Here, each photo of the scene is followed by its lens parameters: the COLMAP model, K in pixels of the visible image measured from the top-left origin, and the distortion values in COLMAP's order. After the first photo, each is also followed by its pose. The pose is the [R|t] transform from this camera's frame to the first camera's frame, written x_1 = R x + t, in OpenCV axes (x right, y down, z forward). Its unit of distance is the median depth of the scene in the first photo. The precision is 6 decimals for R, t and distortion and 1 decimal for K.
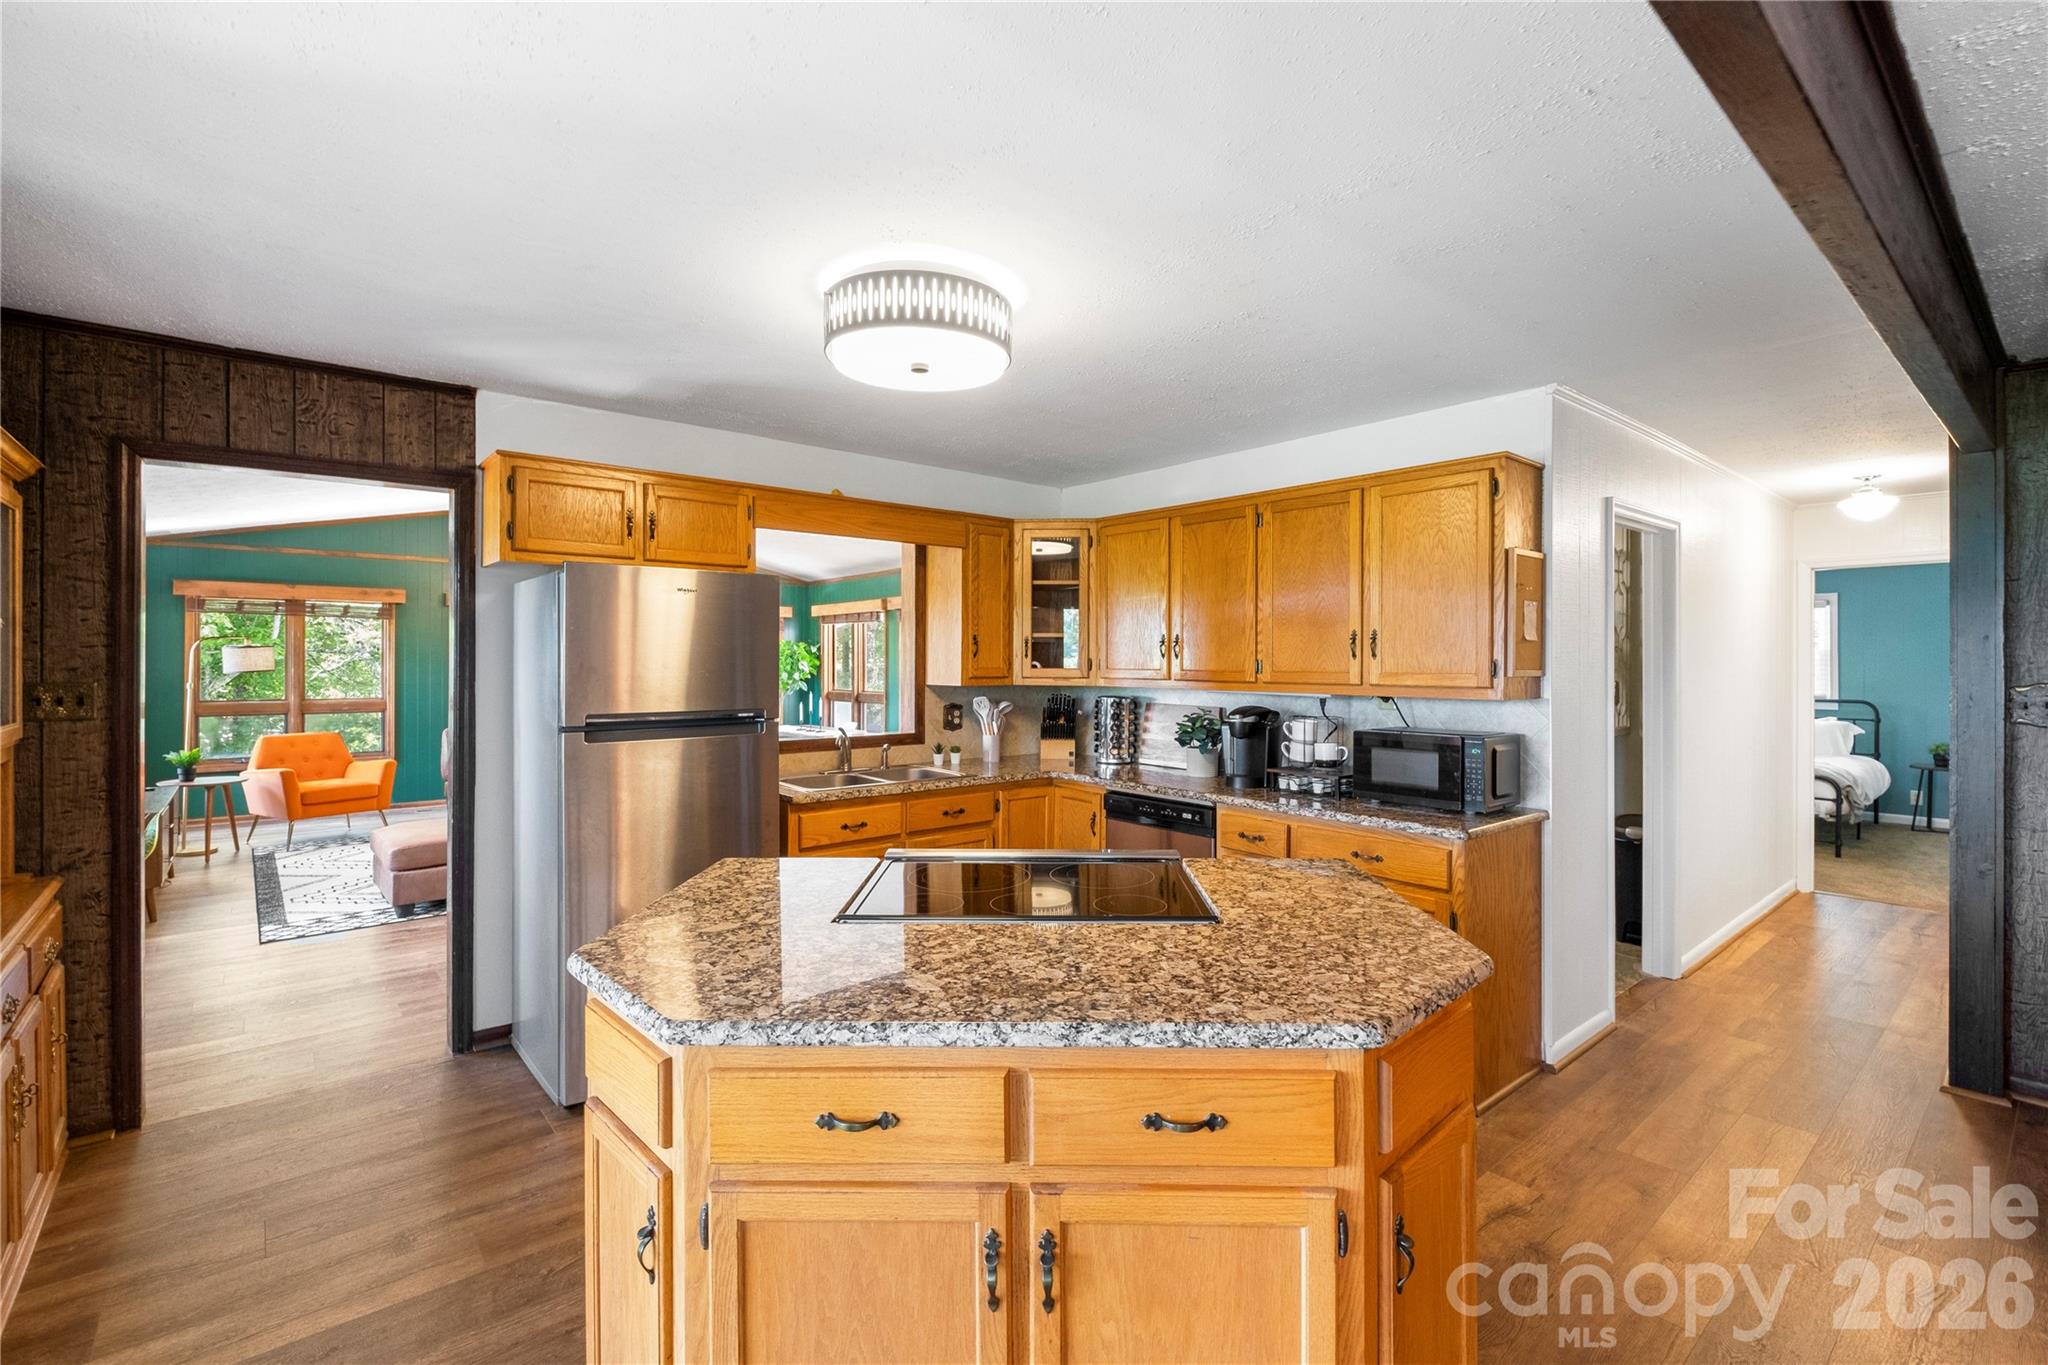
lens RADIAL K [[903.3, 0, 1017.9], [0, 903.3, 664.6], [0, 0, 1]] dist [0.006080, -0.006304]
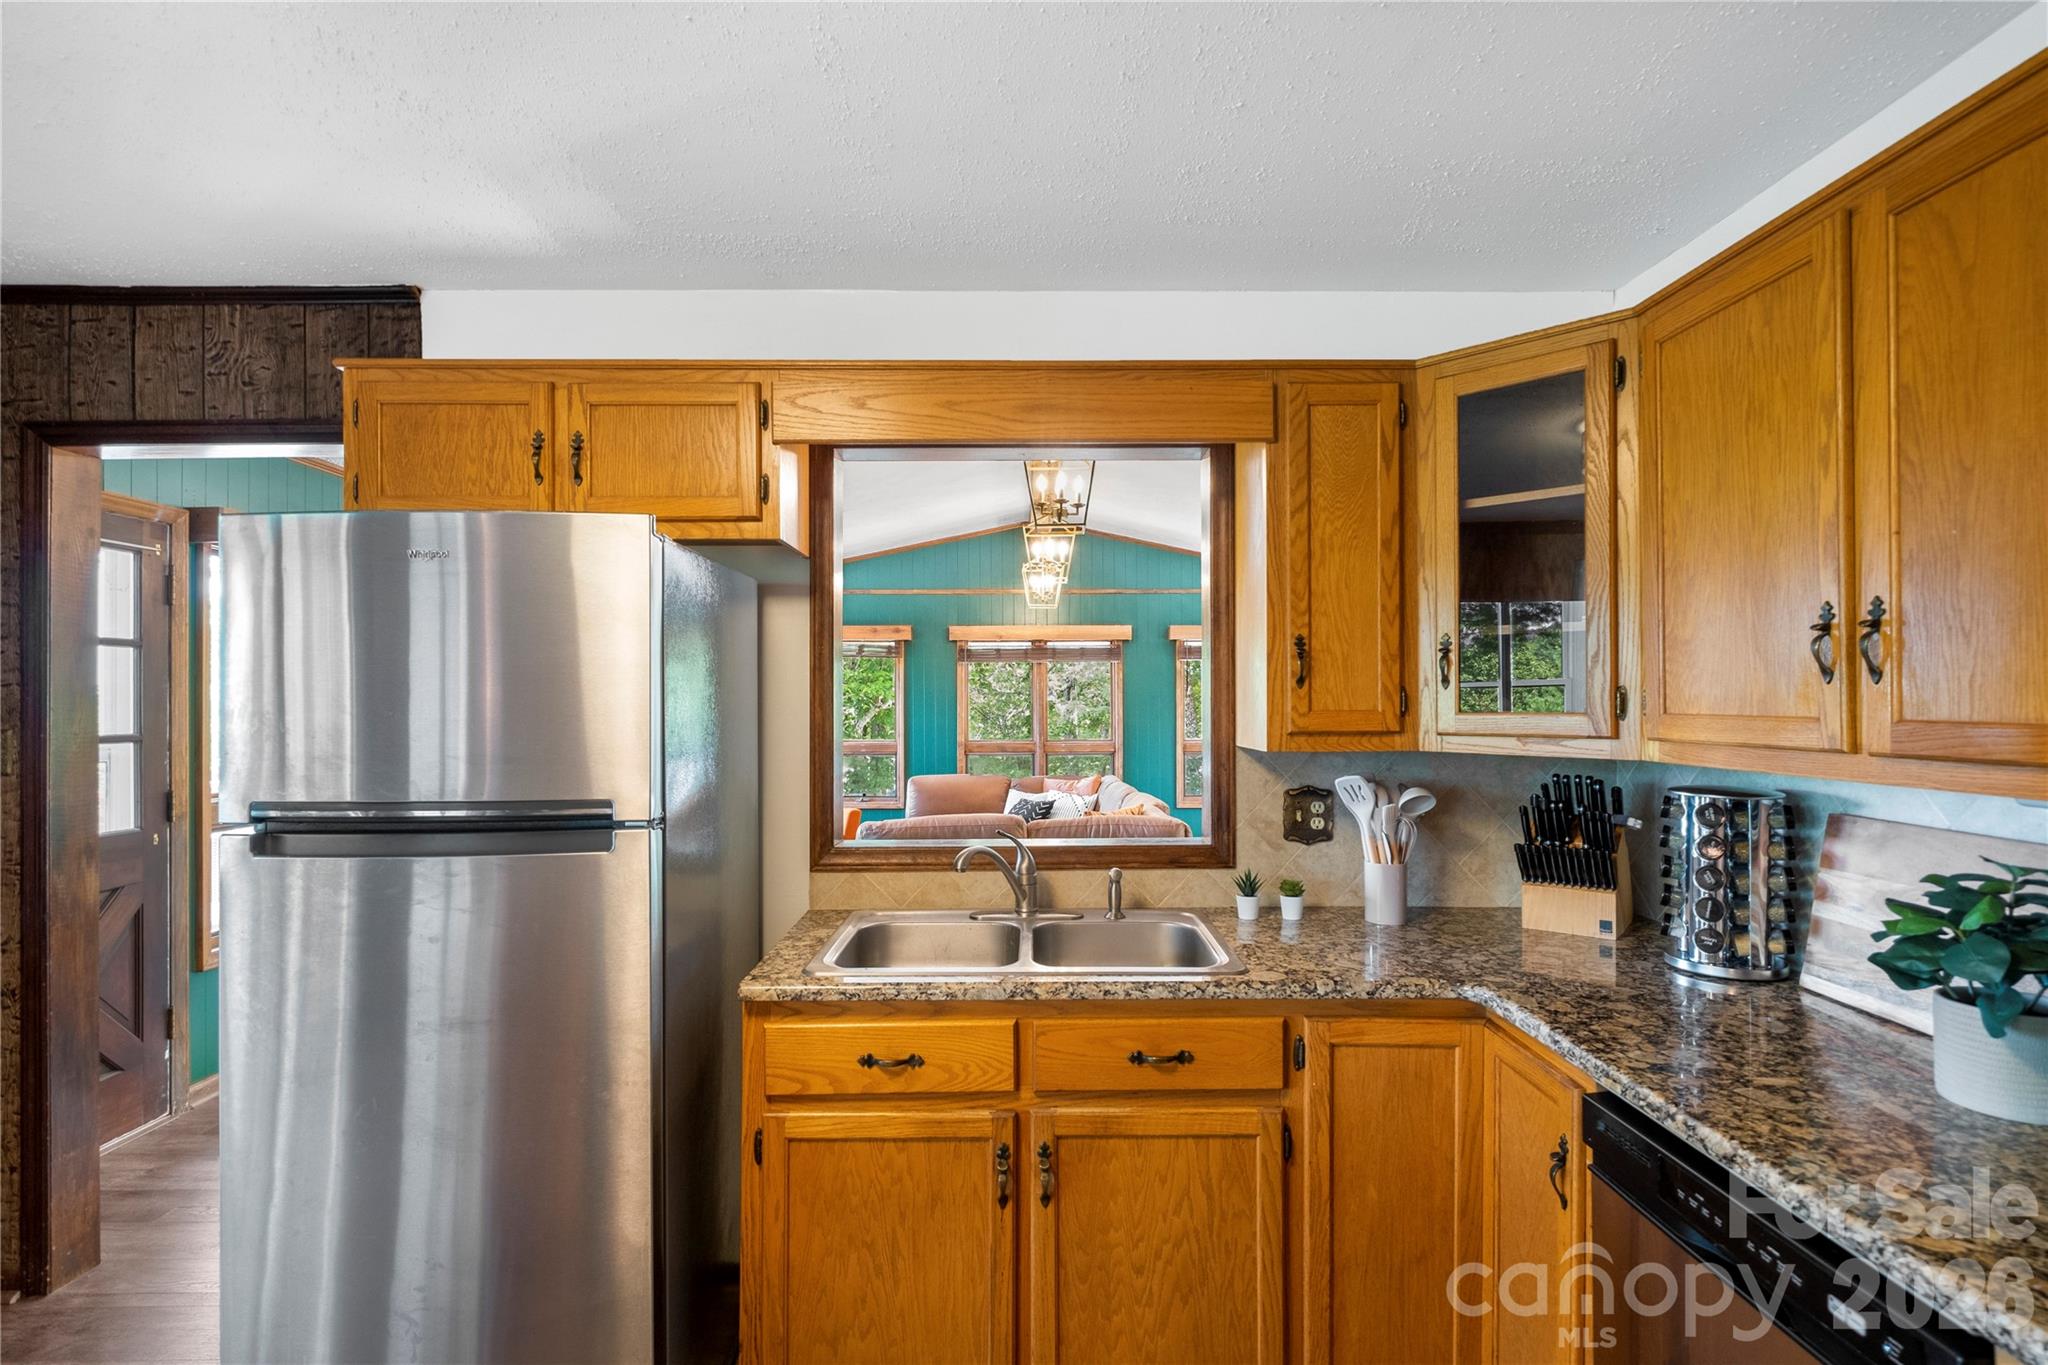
lens RADIAL K [[1010.6, 0, 1024.6], [0, 1010.6, 697.8], [0, 0, 1]] dist [0.002592, 0.000522]
pose [[0.773941, -0.006707, -0.633222, 0.152530], [0.002575, 0.999969, -0.007444, 0.000421], [0.633252, 0.004131, 0.773934, 0.515904]]
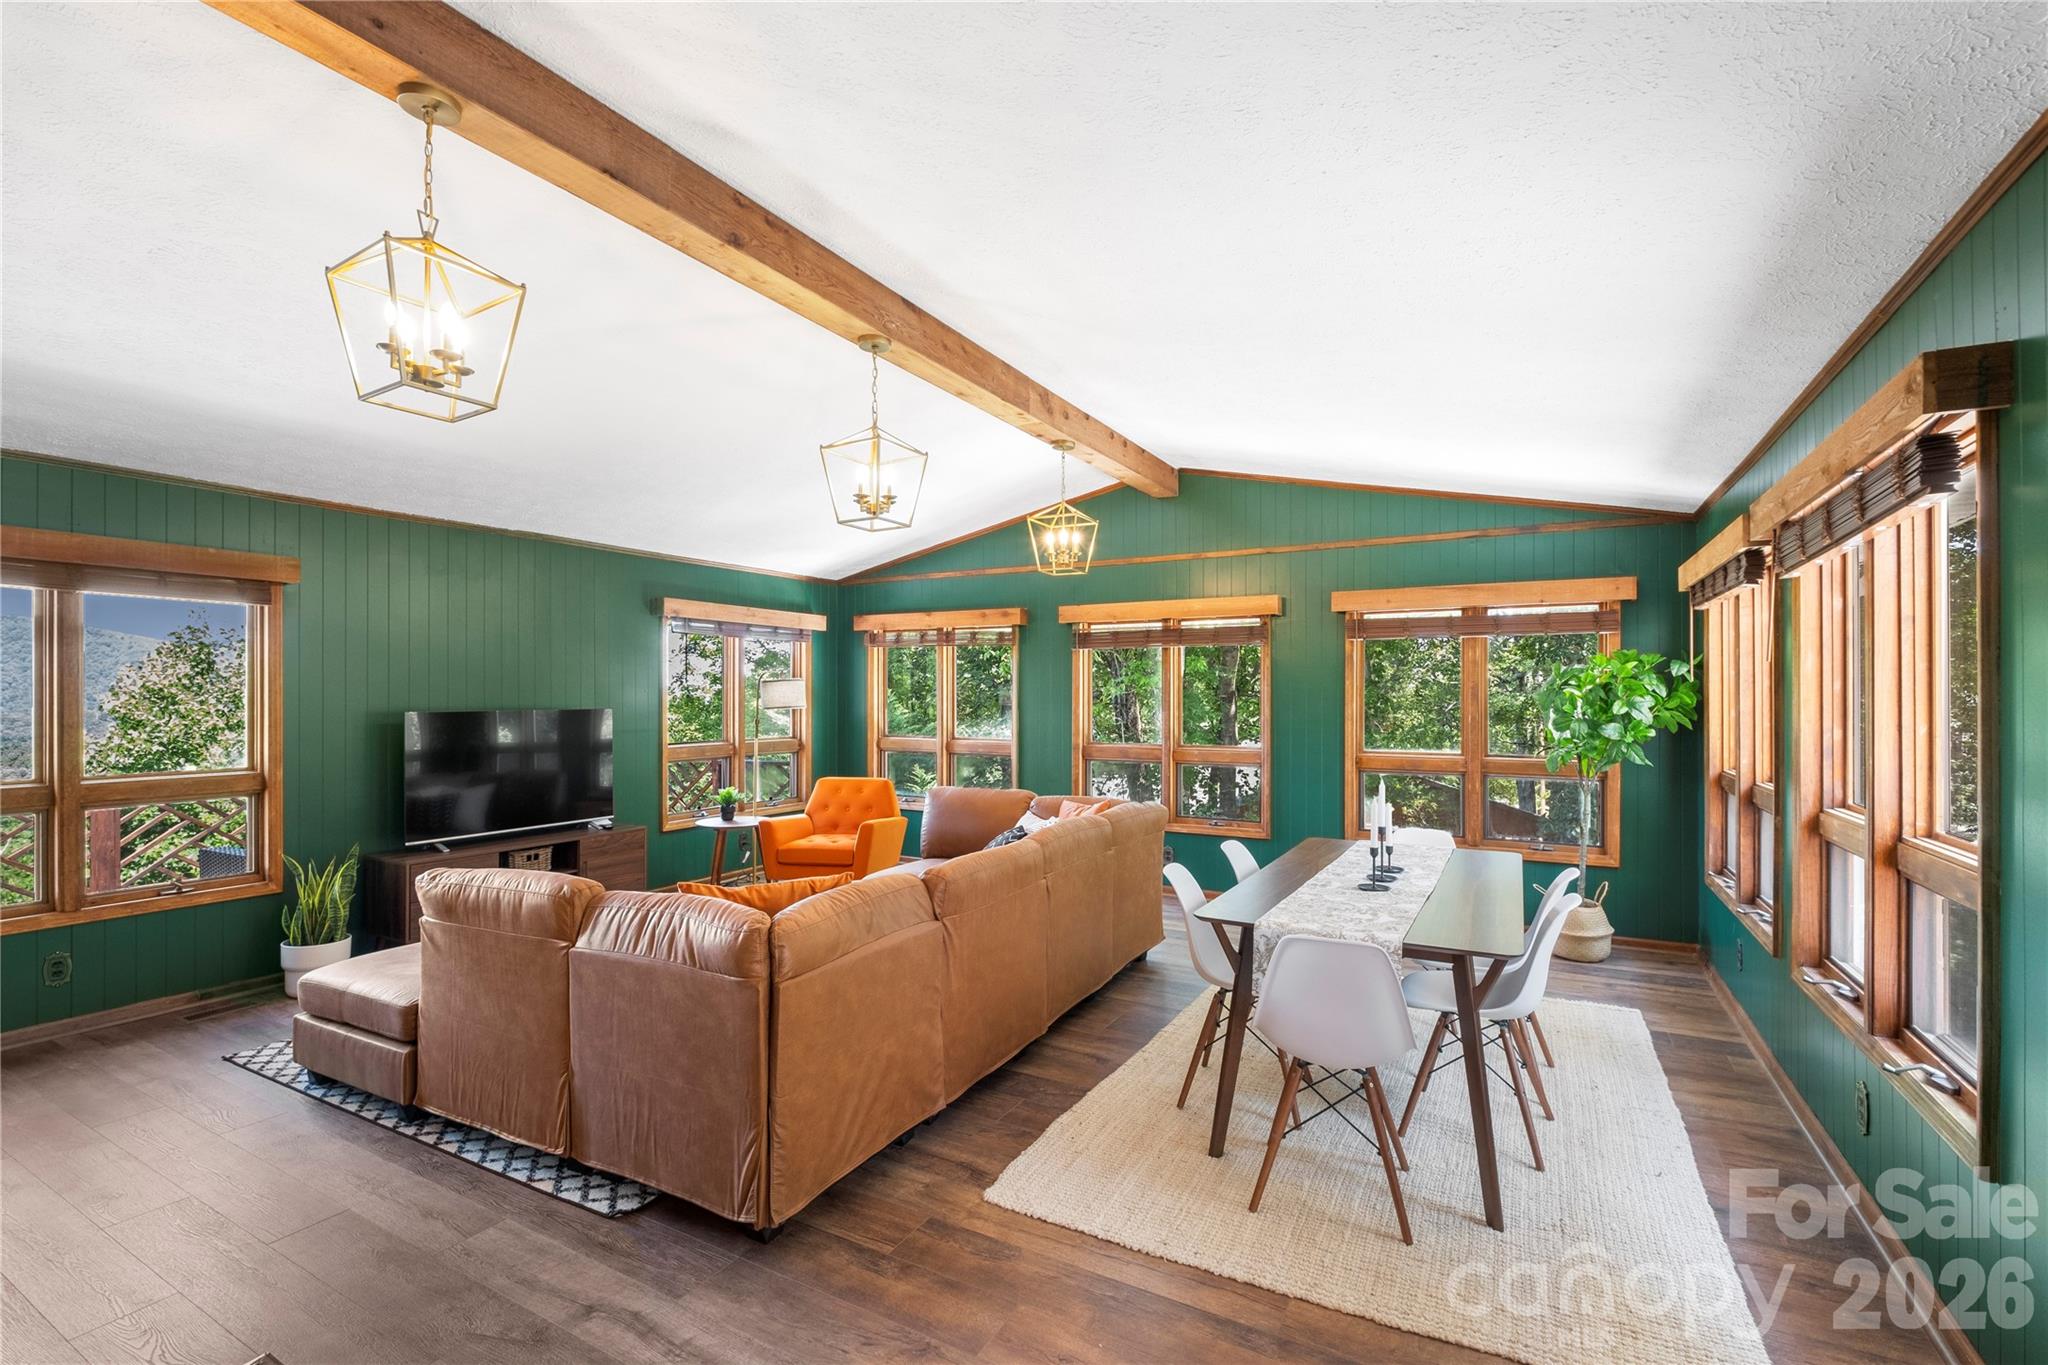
lens RADIAL K [[903.3, 0, 1026.3], [0, 903.3, 690.3], [0, 0, 1]] dist [0.006080, -0.006304]
pose [[0.357553, -0.004453, -0.933882, 0.150404], [-0.003514, 0.999975, -0.006114, -0.008166], [0.933886, 0.005468, 0.357528, 1.402584]]
